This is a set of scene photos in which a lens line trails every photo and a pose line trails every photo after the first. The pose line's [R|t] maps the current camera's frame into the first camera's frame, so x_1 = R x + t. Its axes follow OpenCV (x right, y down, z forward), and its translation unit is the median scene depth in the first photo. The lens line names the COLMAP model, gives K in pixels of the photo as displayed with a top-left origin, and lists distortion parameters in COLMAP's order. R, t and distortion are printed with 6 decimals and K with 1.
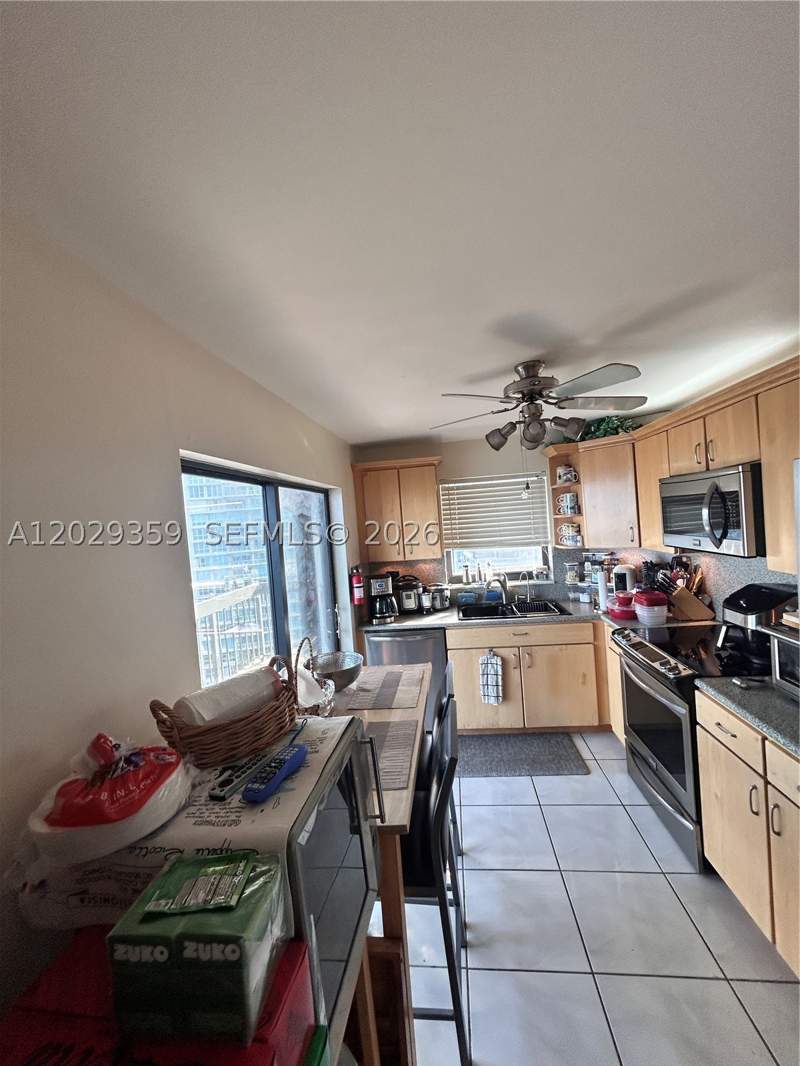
lens RADIAL K [[428.3, 0, 400.0], [0, 428.3, 533.0], [0, 0, 1]] dist [0.000087, 0.000084]
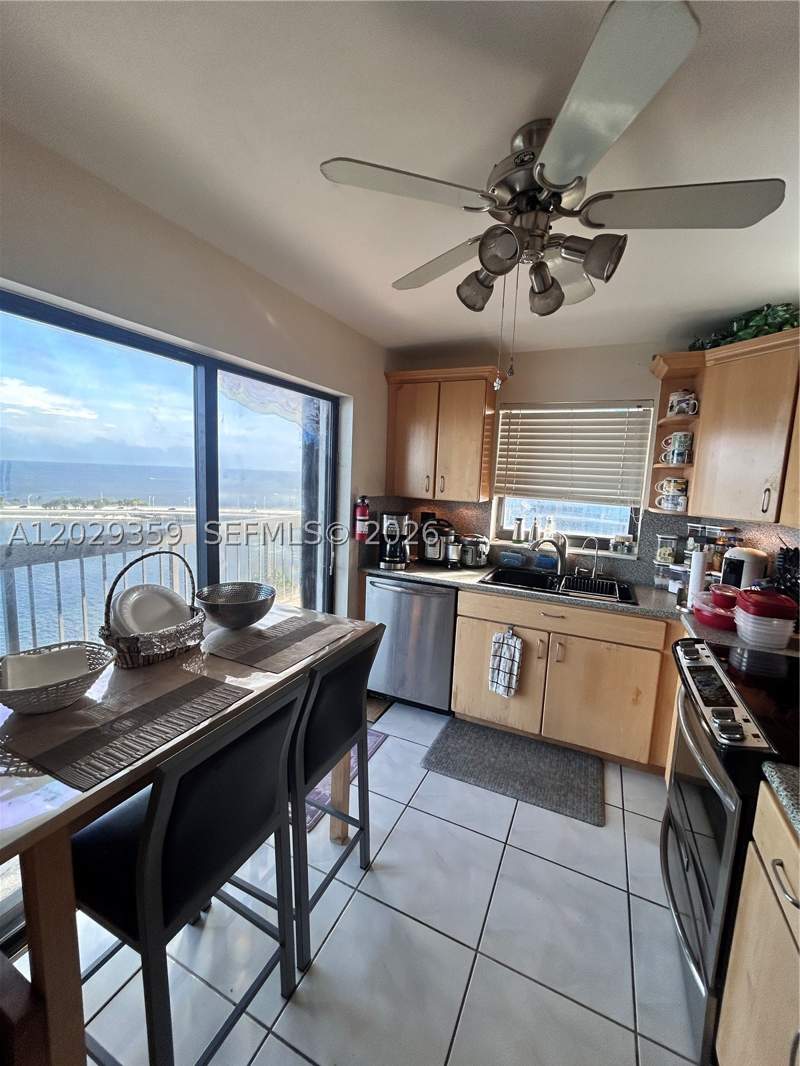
lens RADIAL K [[428.3, 0, 400.0], [0, 428.3, 533.0], [0, 0, 1]] dist [0.000087, 0.000084]
pose [[0.940022, 0.157528, -0.302560, 0.220674], [-0.123026, 0.983850, 0.130012, 0.031648], [0.318155, -0.084992, 0.944221, 0.223443]]
